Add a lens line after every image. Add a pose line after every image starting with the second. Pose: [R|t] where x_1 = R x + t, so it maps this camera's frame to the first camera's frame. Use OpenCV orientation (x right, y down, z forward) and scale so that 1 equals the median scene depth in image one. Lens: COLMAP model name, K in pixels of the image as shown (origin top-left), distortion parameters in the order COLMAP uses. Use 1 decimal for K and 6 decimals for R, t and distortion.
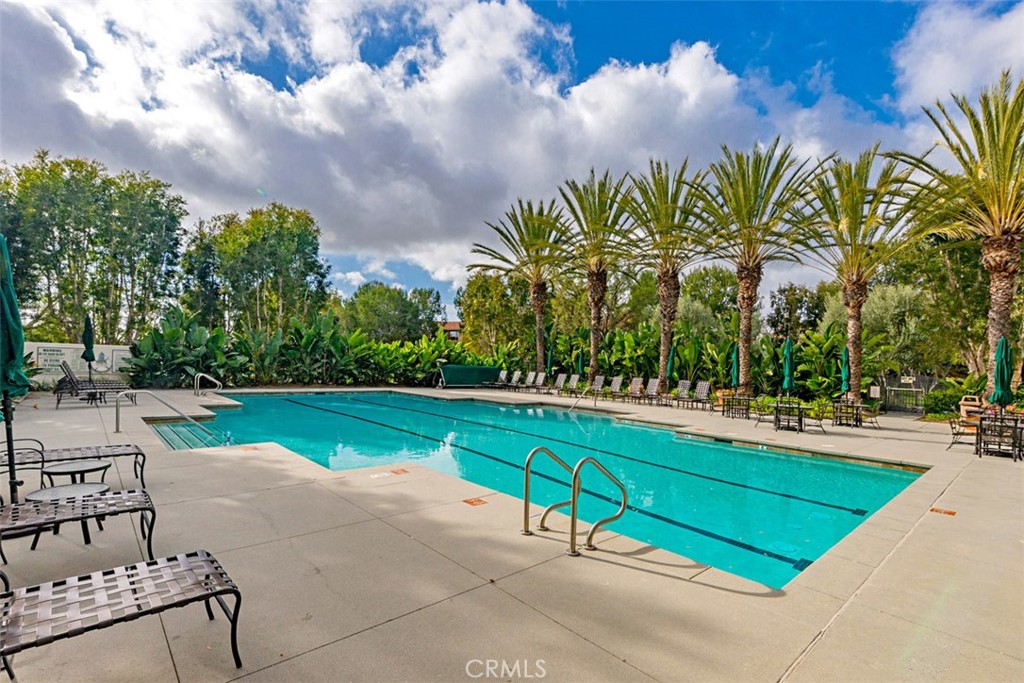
lens RADIAL K [[475.8, 0, 512.3], [0, 475.8, 360.1], [0, 0, 1]] dist [0.000457, -0.000054]
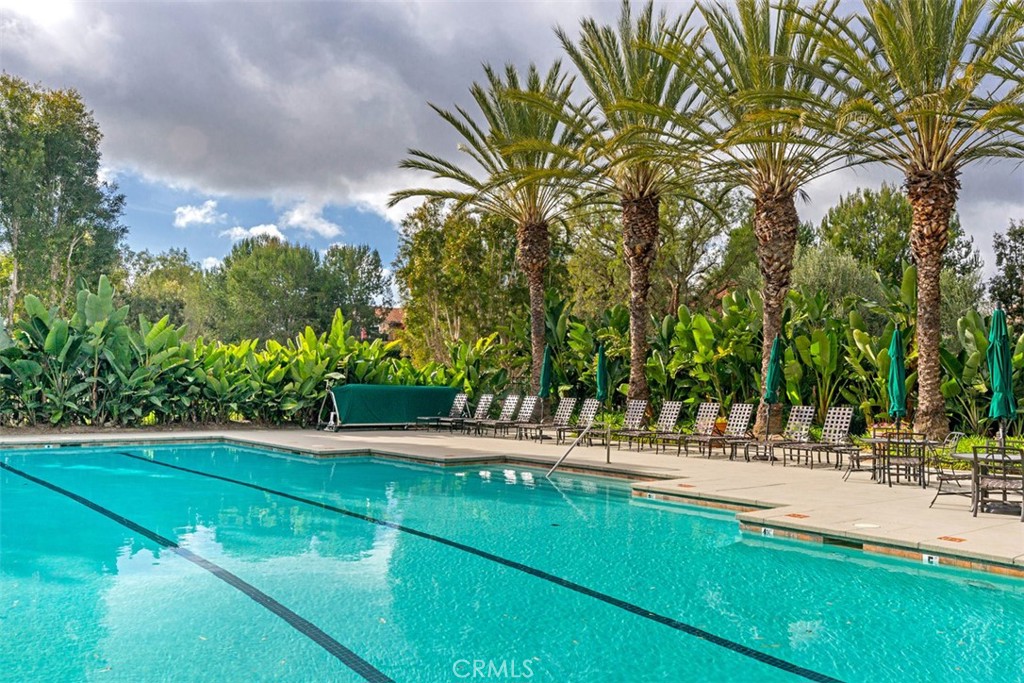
lens RADIAL K [[864.7, 0, 512.0], [0, 864.7, 341.5], [0, 0, 1]] dist [-0.002484, 0.004659]
pose [[0.999487, -0.018846, -0.025885, 0.066532], [0.017752, 0.998966, -0.041861, 0.006204], [0.026647, 0.041380, 0.998788, 0.081339]]
